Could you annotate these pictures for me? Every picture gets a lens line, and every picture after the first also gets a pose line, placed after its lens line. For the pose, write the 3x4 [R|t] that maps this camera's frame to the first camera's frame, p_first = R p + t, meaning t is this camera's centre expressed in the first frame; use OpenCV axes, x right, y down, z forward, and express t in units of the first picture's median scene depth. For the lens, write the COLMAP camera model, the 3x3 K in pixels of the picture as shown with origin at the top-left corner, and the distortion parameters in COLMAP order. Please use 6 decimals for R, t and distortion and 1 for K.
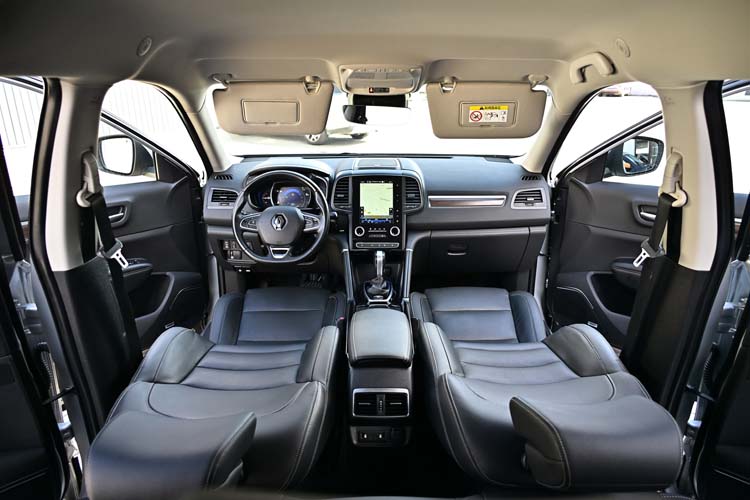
lens RADIAL K [[482.4, 0, 375.0], [0, 482.4, 250.0], [0, 0, 1]] dist [-0.006672, 0.002077]
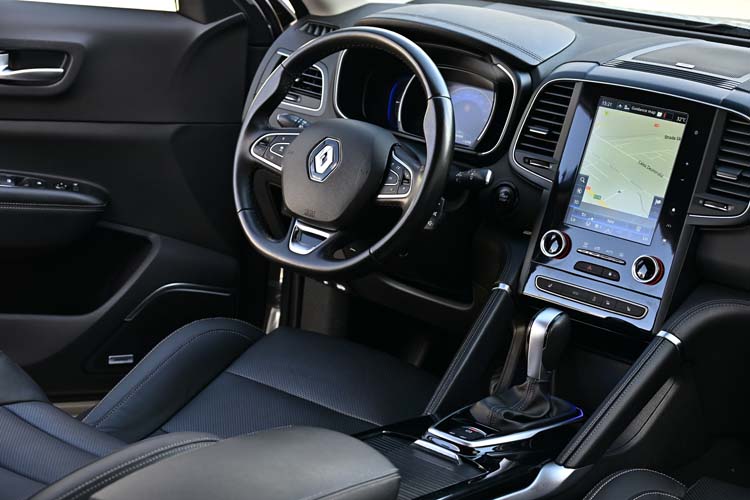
lens RADIAL K [[1484.1, 0, 375.0], [0, 1484.1, 250.0], [0, 0, 1]] dist [-0.002776, -0.245323]
pose [[0.771000, 0.235736, -0.591598, 0.480347], [-0.262712, 0.963971, 0.041739, -0.044642], [0.580122, 0.123239, 0.805152, 0.097135]]
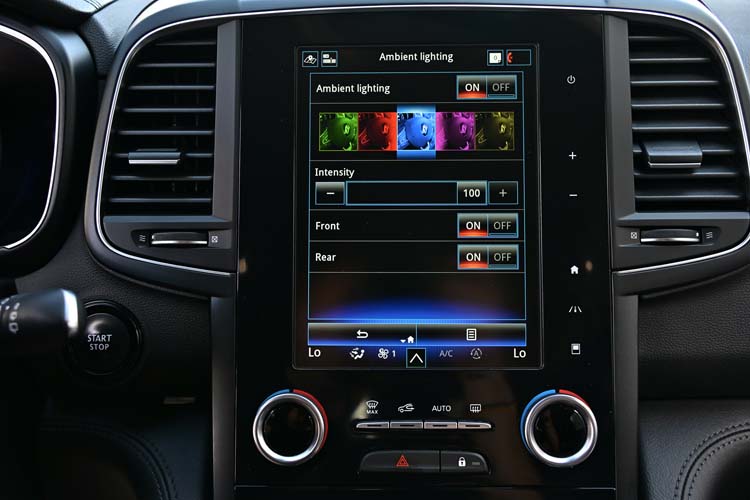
lens RADIAL K [[735.7, 0, 375.0], [0, 735.7, 250.0], [0, 0, 1]] dist [-0.003255, -0.001604]
pose [[0.999591, -0.000919, -0.028590, -0.002659], [-0.000154, 0.999297, -0.037493, -0.079016], [0.028605, 0.037482, 0.998888, 0.793728]]
